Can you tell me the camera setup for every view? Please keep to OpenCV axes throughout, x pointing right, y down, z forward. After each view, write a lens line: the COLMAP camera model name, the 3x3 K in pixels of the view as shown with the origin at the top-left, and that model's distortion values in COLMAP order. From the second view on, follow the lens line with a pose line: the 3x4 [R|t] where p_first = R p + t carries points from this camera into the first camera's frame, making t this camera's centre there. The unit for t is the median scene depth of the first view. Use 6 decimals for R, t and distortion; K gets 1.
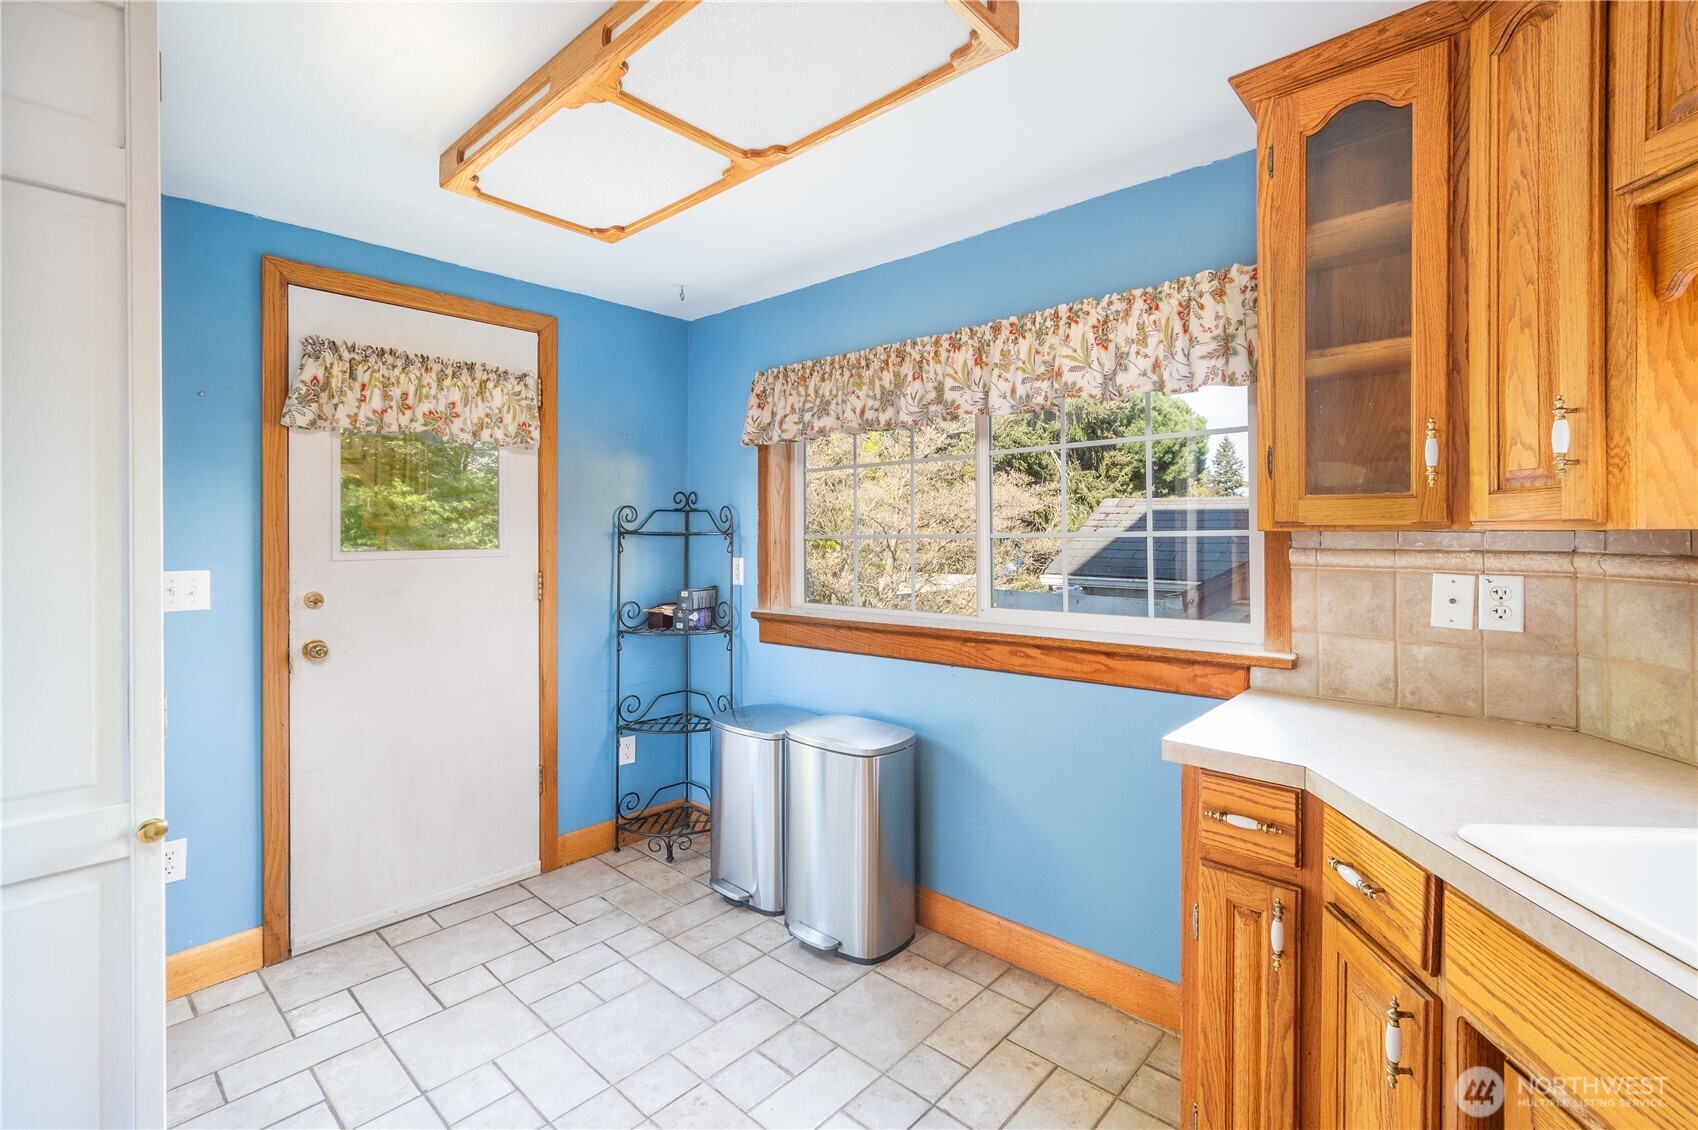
lens RADIAL K [[757.8, 0, 857.0], [0, 757.8, 535.8], [0, 0, 1]] dist [0.000977, 0.000167]
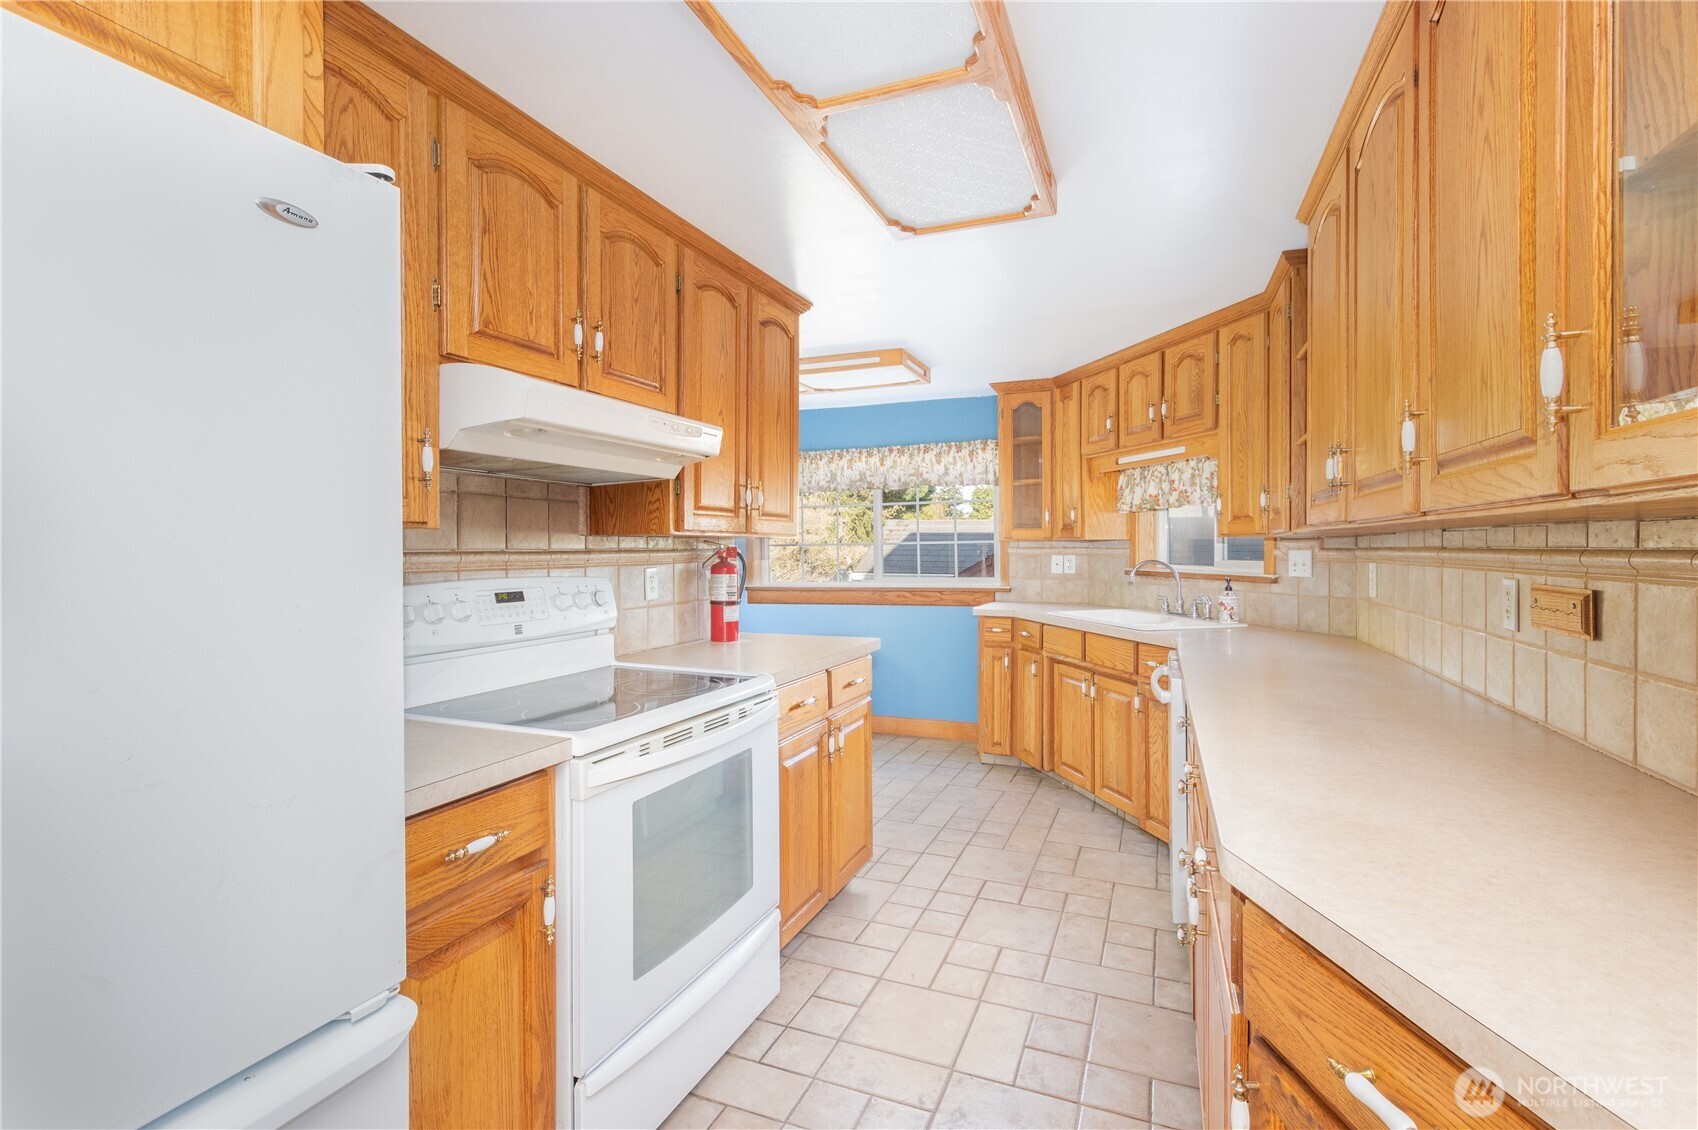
lens RADIAL K [[757.8, 0, 855.2], [0, 757.8, 553.4], [0, 0, 1]] dist [0.000977, 0.000167]
pose [[0.945603, -0.005889, 0.325269, -0.602373], [0.004133, 0.999973, 0.006087, 0.014595], [-0.325296, -0.004412, 0.945602, -1.006825]]
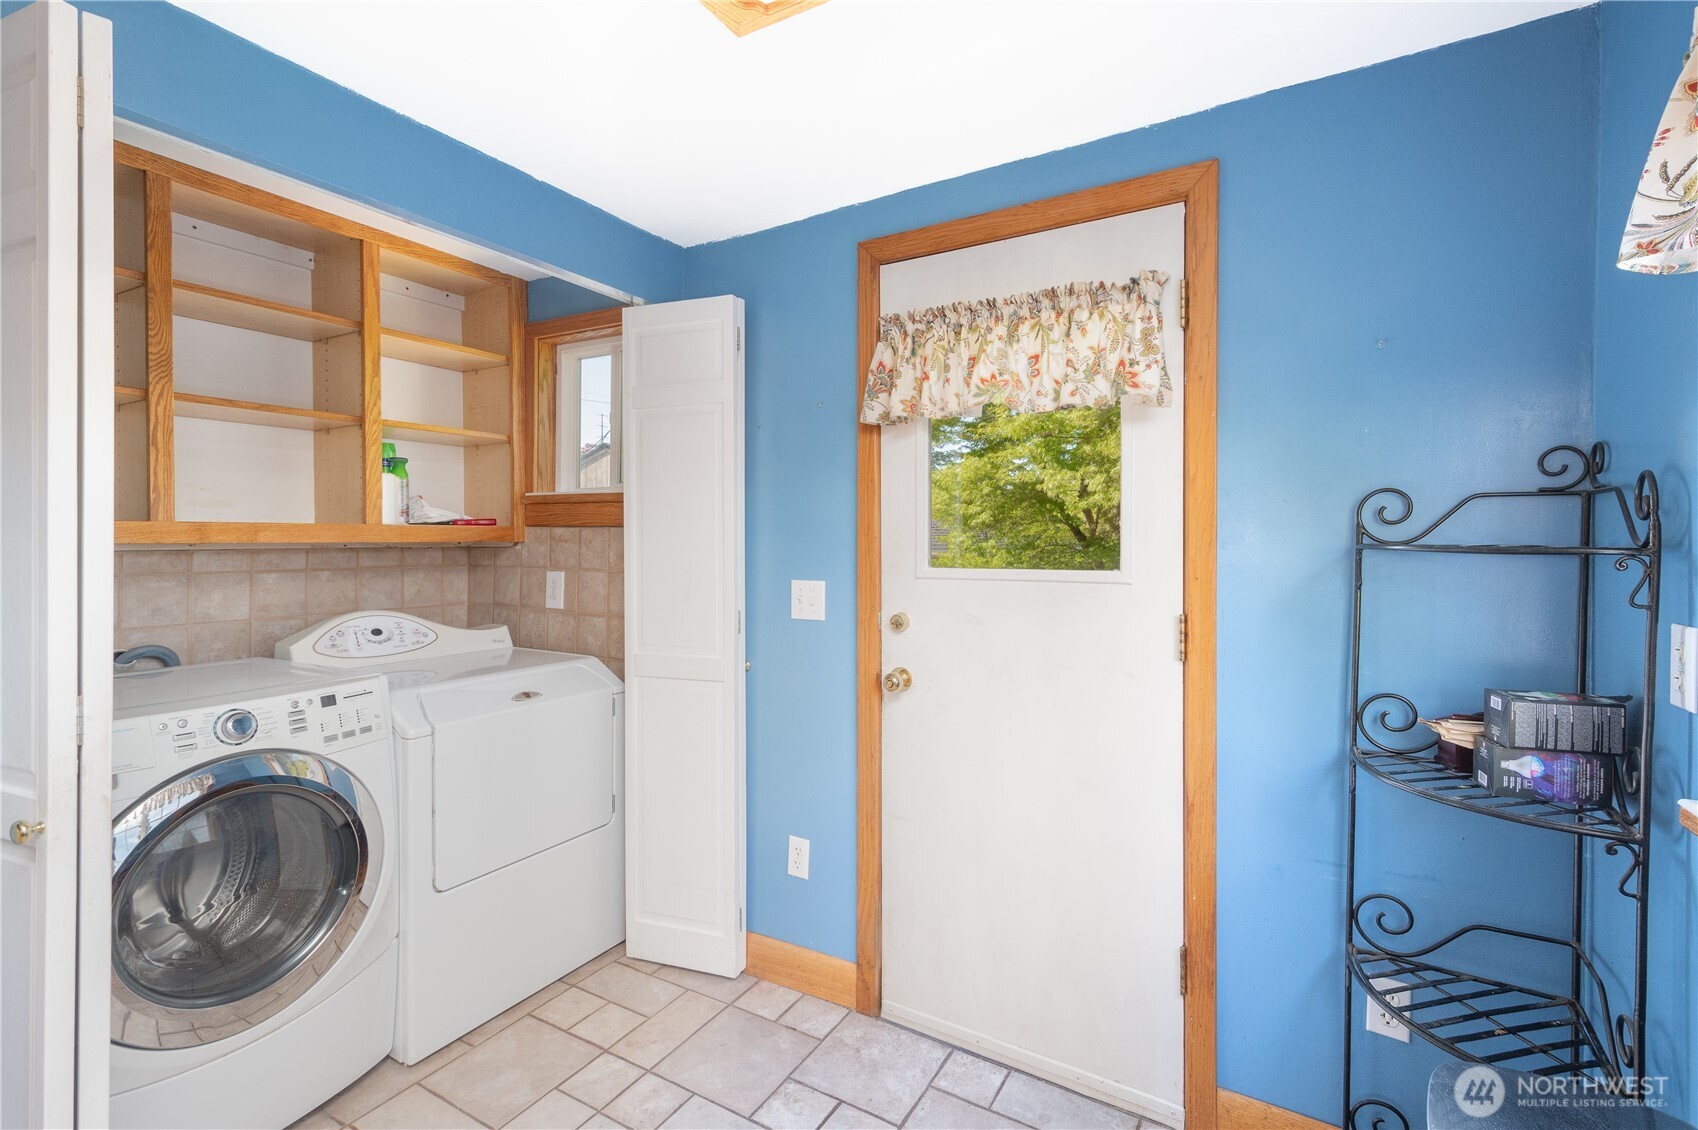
lens RADIAL K [[757.8, 0, 852.0], [0, 757.8, 547.2], [0, 0, 1]] dist [0.000977, 0.000167]
pose [[0.206613, 0.008118, -0.978389, 0.119280], [-0.006274, 0.999956, 0.006972, -0.006298], [0.978403, 0.004698, 0.206655, 0.776710]]
